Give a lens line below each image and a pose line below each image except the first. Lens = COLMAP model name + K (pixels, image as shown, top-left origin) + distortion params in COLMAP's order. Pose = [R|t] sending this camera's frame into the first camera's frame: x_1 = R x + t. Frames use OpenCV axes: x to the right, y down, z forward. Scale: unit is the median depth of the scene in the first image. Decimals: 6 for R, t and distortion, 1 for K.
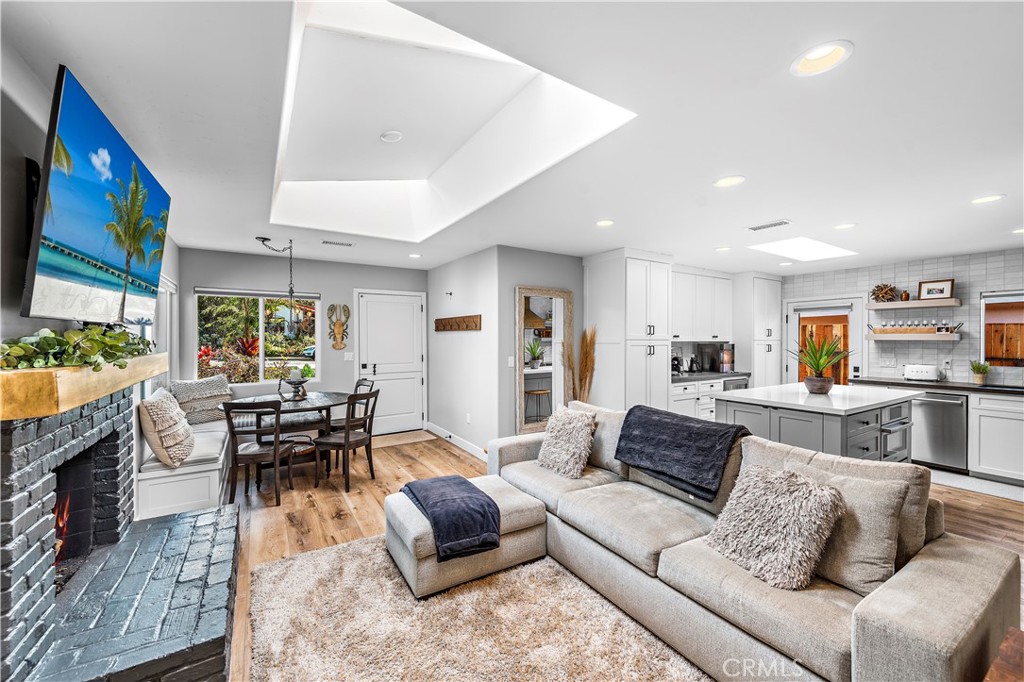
lens RADIAL K [[401.5, 0, 514.2], [0, 401.5, 341.1], [0, 0, 1]] dist [0.005177, -0.000187]
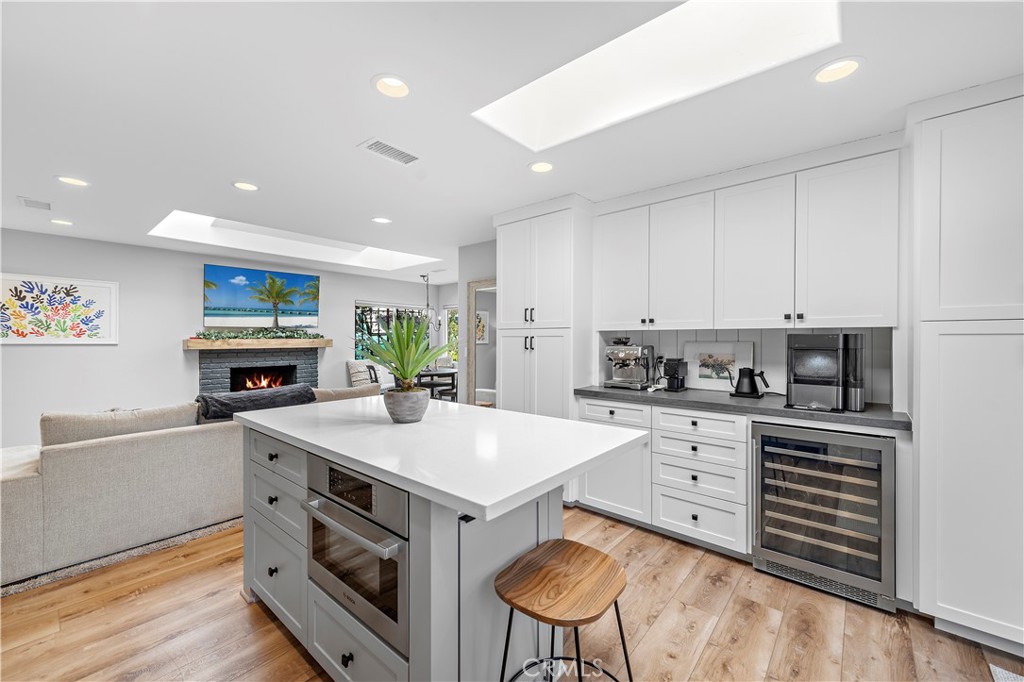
lens RADIAL K [[401.5, 0, 517.0], [0, 401.5, 338.5], [0, 0, 1]] dist [0.005177, -0.000187]
pose [[0.308178, -0.003142, -0.951324, 0.940839], [-0.005787, 0.999970, -0.005177, 0.015676], [0.951311, 0.007100, 0.308150, 0.708481]]
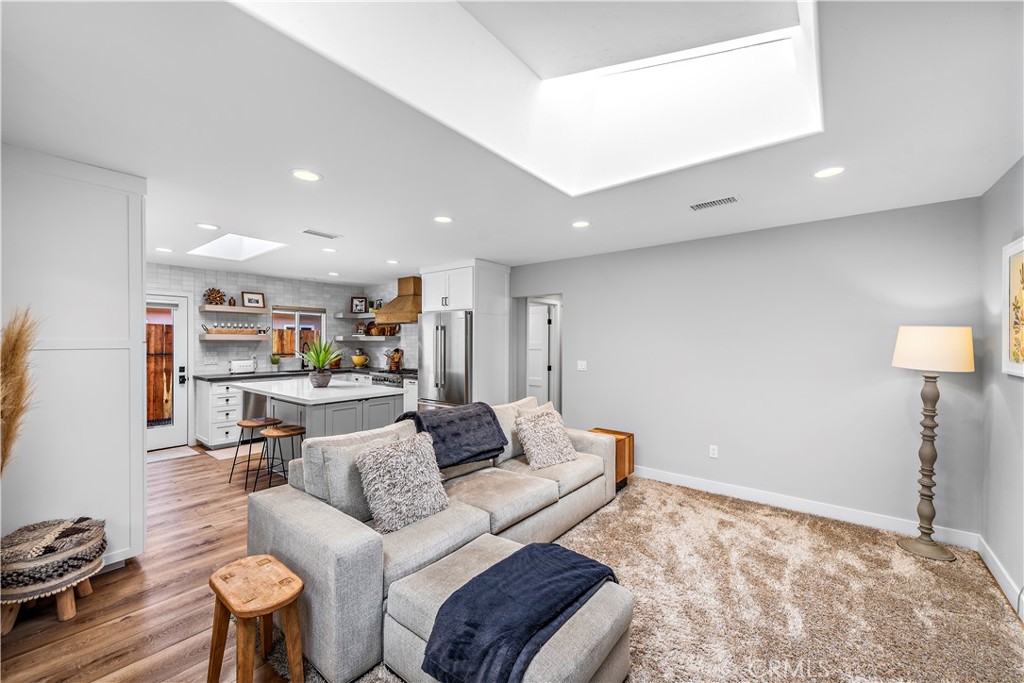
lens RADIAL K [[401.5, 0, 511.9], [0, 401.5, 339.9], [0, 0, 1]] dist [0.005177, -0.000187]
pose [[-0.328480, -0.003339, 0.944505, -0.383612], [-0.003576, 0.999991, 0.002292, -0.007947], [-0.944504, -0.002625, -0.328489, 0.622863]]
